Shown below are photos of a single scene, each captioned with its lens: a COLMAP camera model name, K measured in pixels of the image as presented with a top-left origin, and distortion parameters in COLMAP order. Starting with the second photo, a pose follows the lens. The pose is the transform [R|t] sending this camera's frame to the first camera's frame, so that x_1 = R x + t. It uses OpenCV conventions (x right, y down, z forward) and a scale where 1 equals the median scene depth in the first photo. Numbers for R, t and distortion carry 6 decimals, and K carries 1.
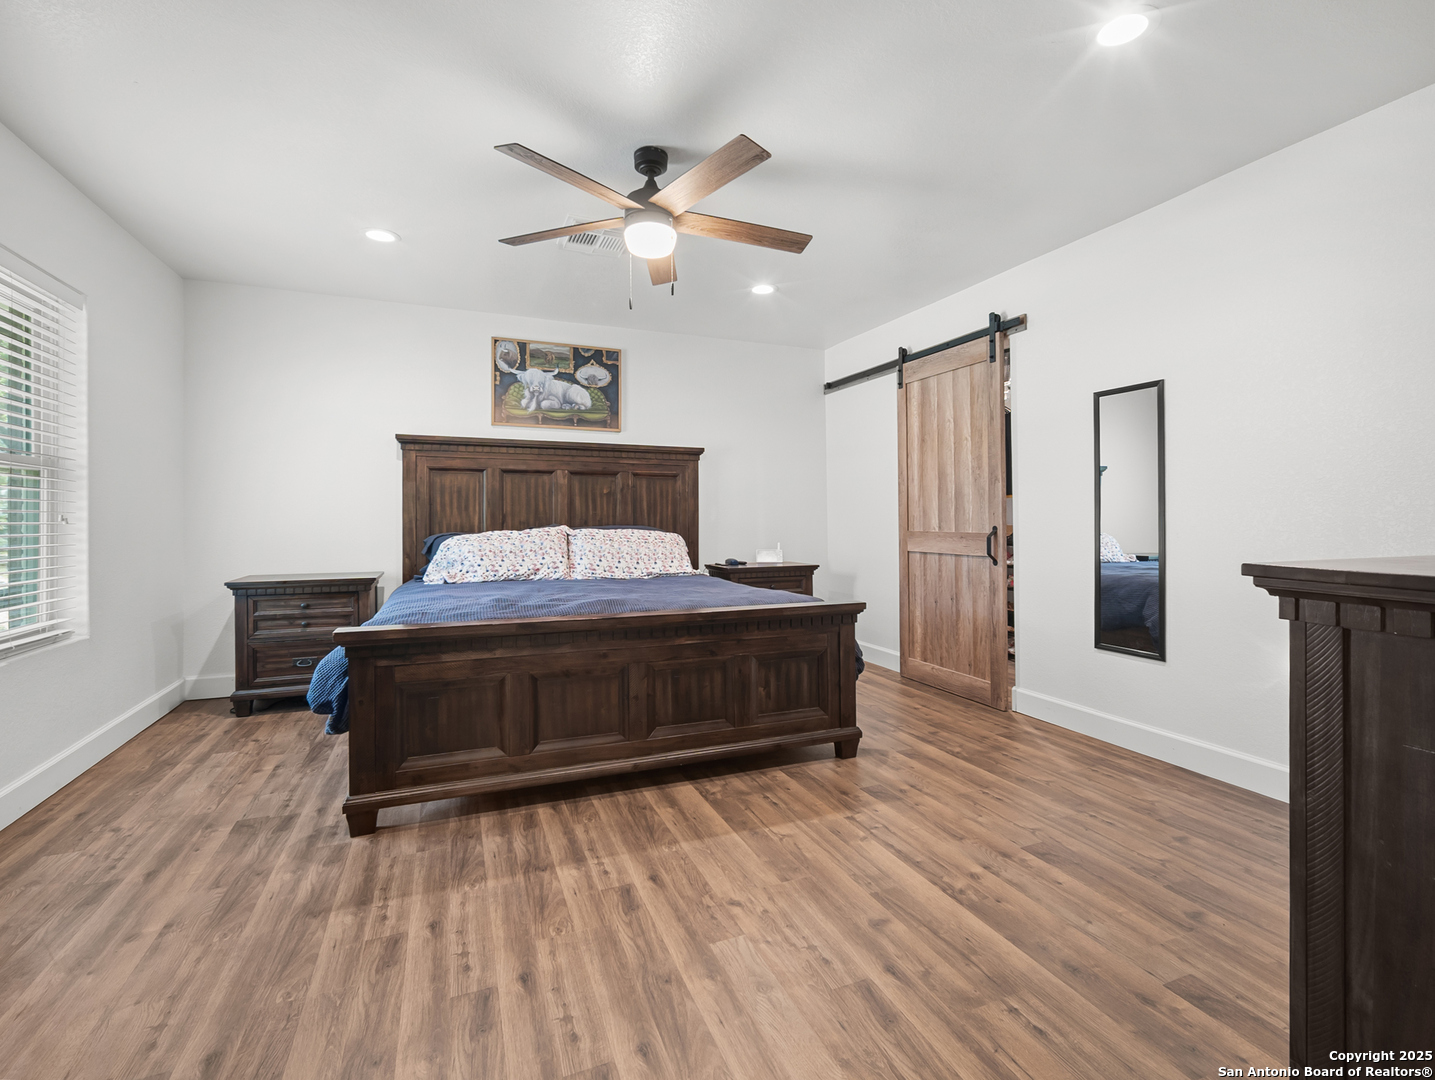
lens RADIAL K [[648.1, 0, 716.5], [0, 648.1, 523.7], [0, 0, 1]] dist [-0.012682, 0.001227]
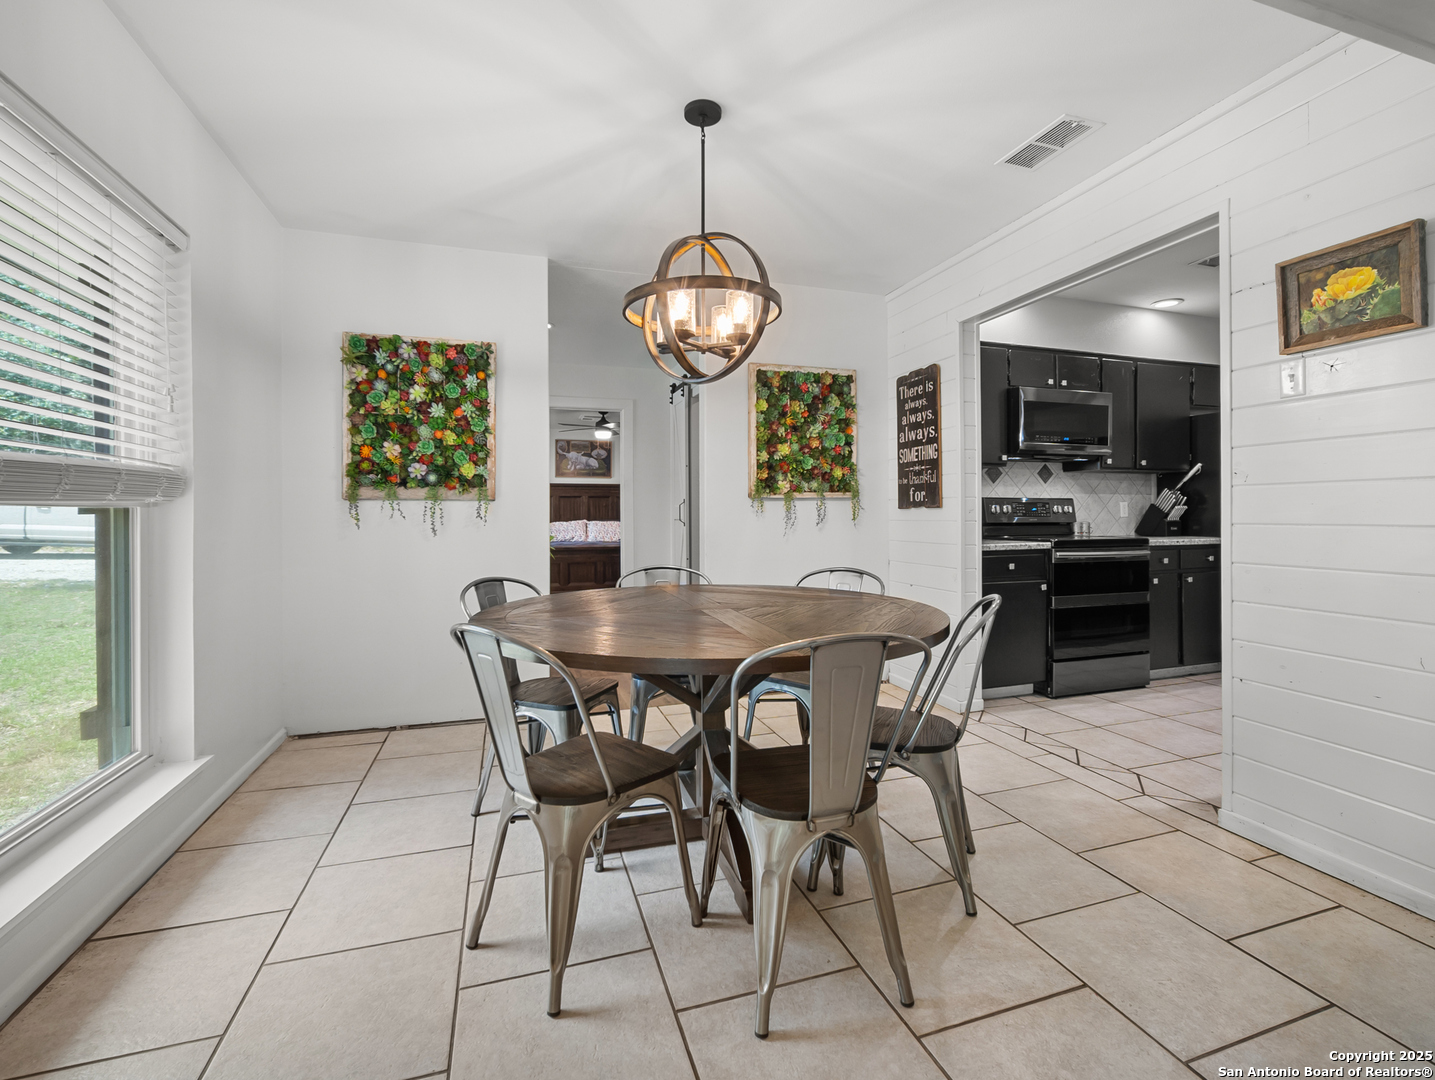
lens RADIAL K [[648.1, 0, 716.5], [0, 648.1, 523.7], [0, 0, 1]] dist [-0.012682, 0.001227]
pose [[0.996567, 0.001660, -0.082773, 0.484205], [-0.001501, 0.999997, 0.001977, 0.012940], [0.082776, -0.001846, 0.996566, -1.456092]]
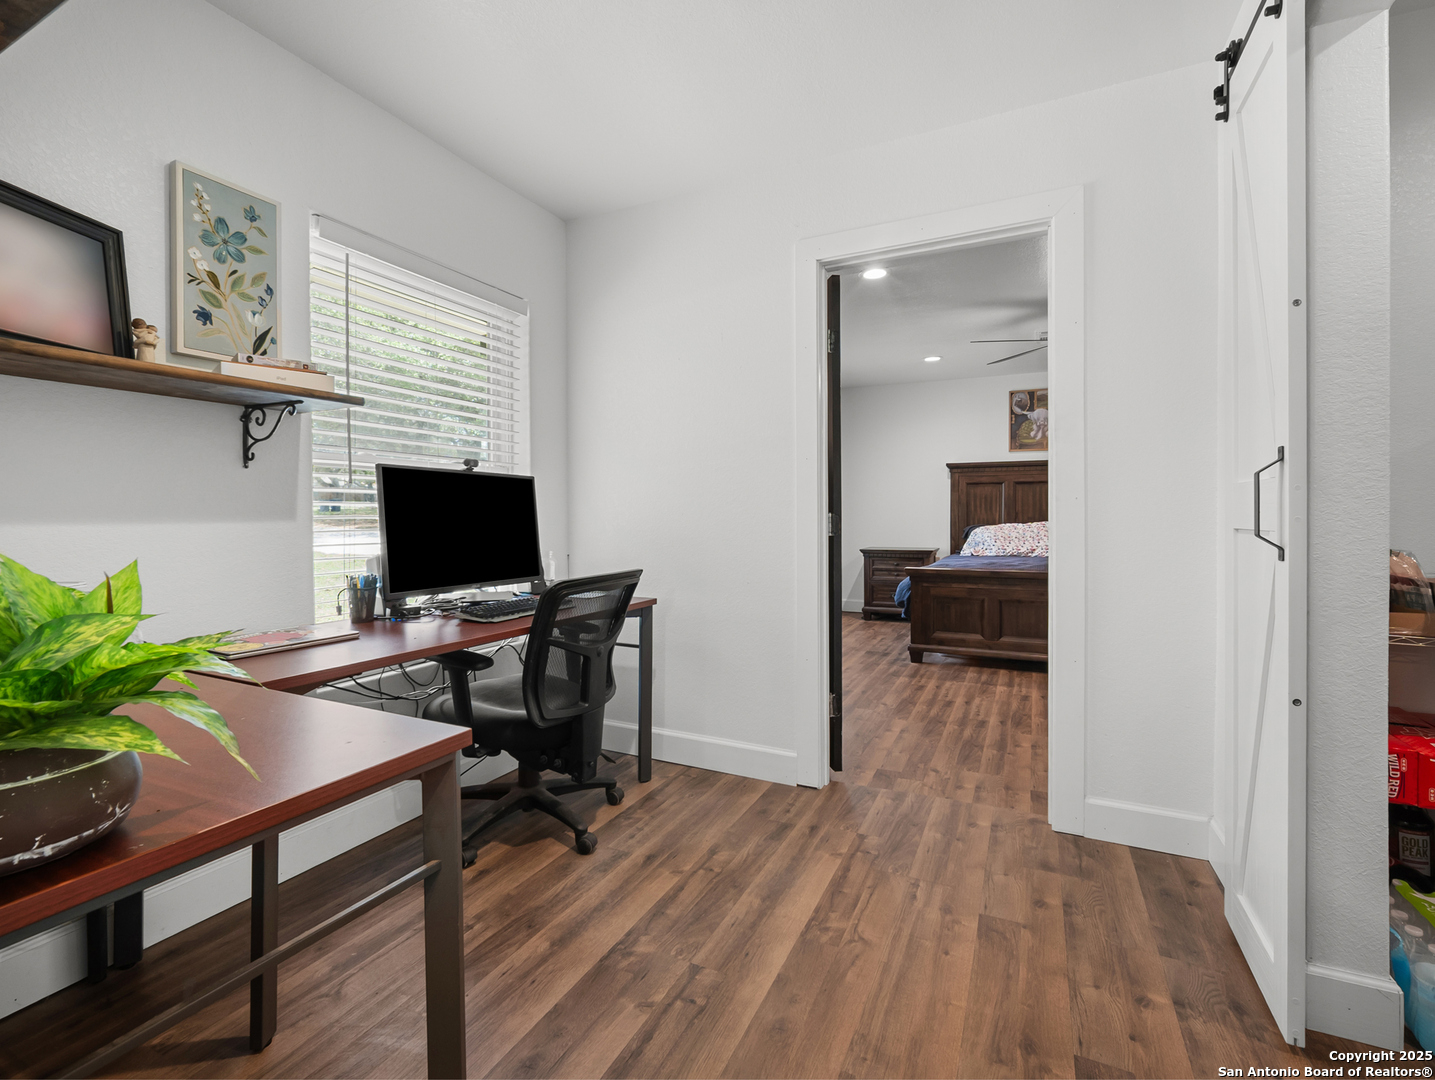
lens RADIAL K [[648.1, 0, 716.5], [0, 648.1, 523.7], [0, 0, 1]] dist [-0.012682, 0.001227]
pose [[0.658568, 0.006784, -0.752491, 0.362081], [-0.000868, 0.999966, 0.008256, -0.000610], [0.752521, -0.004785, 0.658551, -0.527538]]
